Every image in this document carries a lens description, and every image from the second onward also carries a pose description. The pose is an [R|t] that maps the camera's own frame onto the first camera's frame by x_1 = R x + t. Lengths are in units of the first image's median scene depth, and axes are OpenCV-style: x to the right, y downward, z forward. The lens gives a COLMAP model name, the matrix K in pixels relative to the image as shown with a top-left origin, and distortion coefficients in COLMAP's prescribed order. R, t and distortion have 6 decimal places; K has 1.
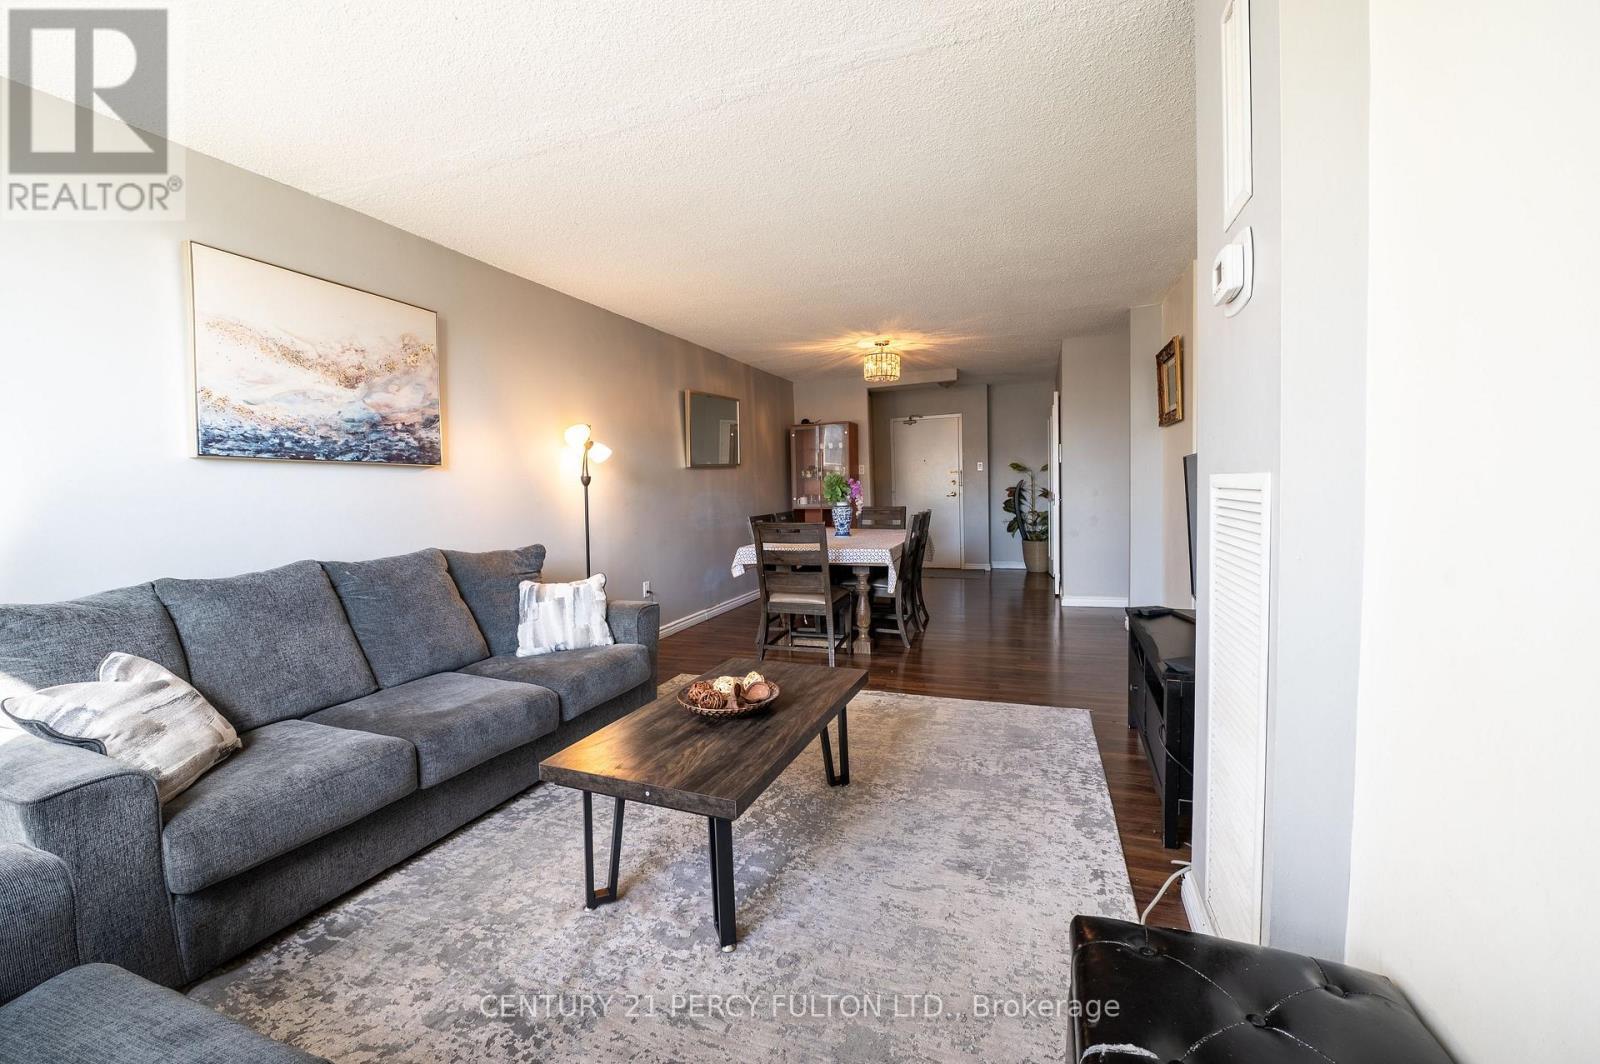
lens RADIAL K [[676.1, 0, 806.9], [0, 676.1, 532.3], [0, 0, 1]] dist [-0.024187, 0.000020]
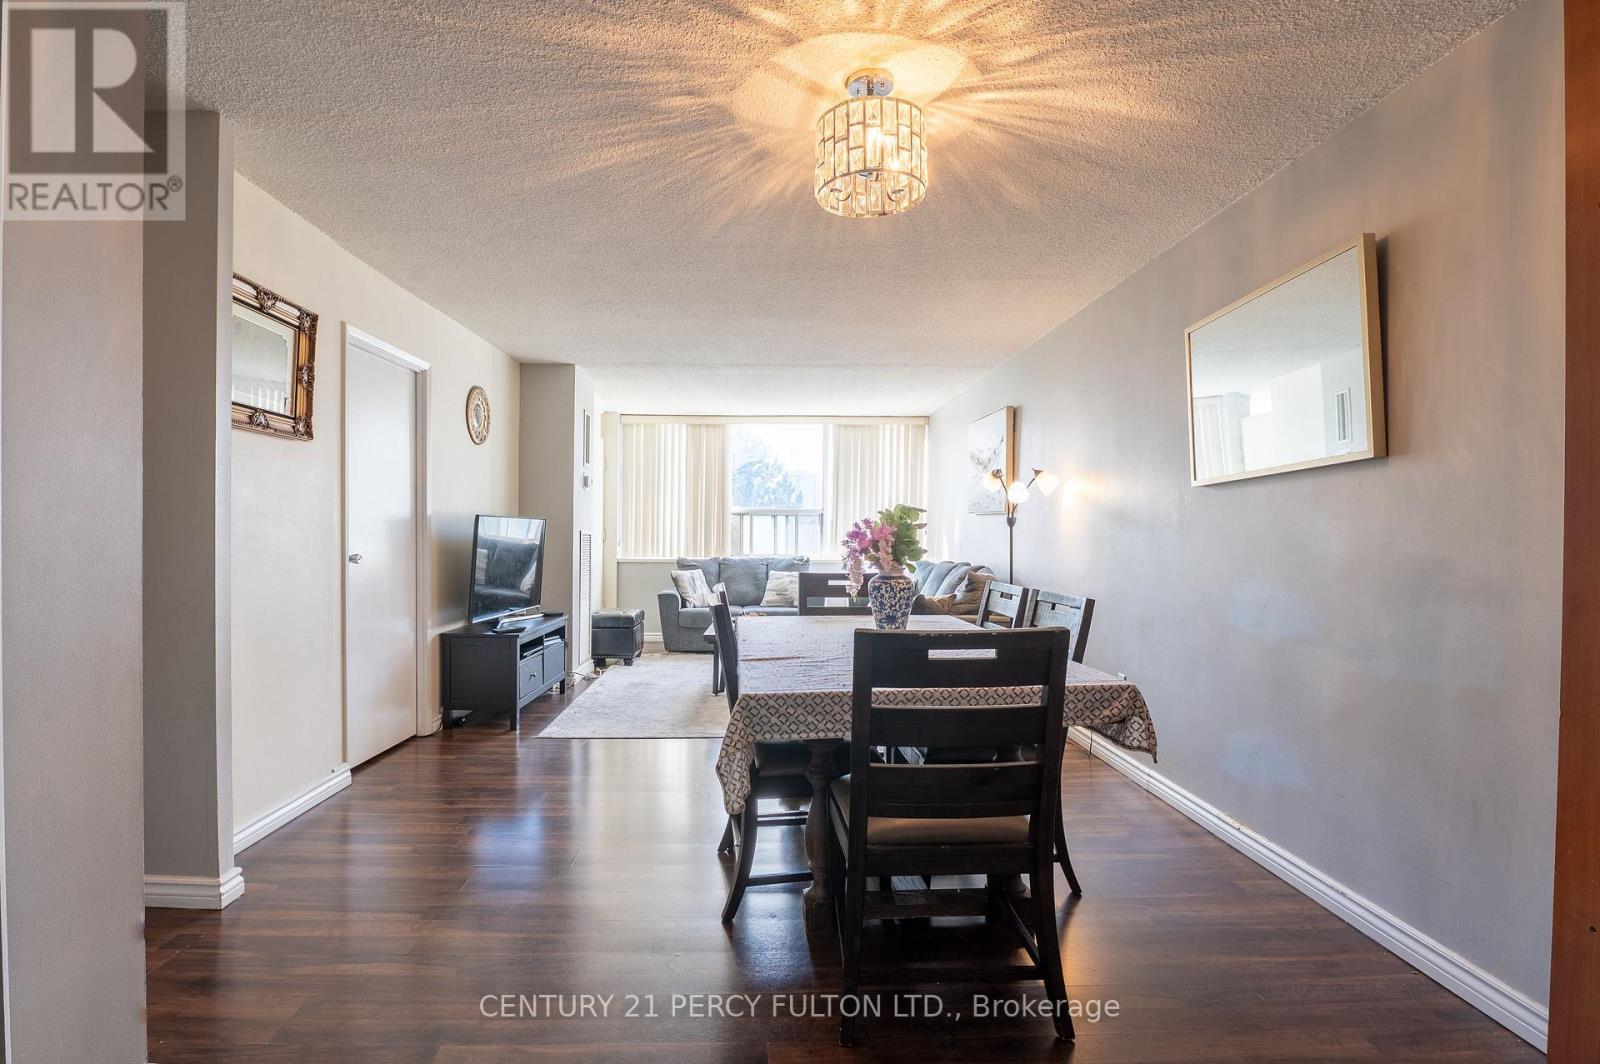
lens RADIAL K [[676.1, 0, 806.9], [0, 676.1, 532.3], [0, 0, 1]] dist [-0.024187, 0.000020]
pose [[-0.911713, 0.025329, -0.410047, 0.329466], [-0.006270, 0.997123, 0.075535, -0.118025], [0.410780, 0.071437, -0.908931, 1.567294]]
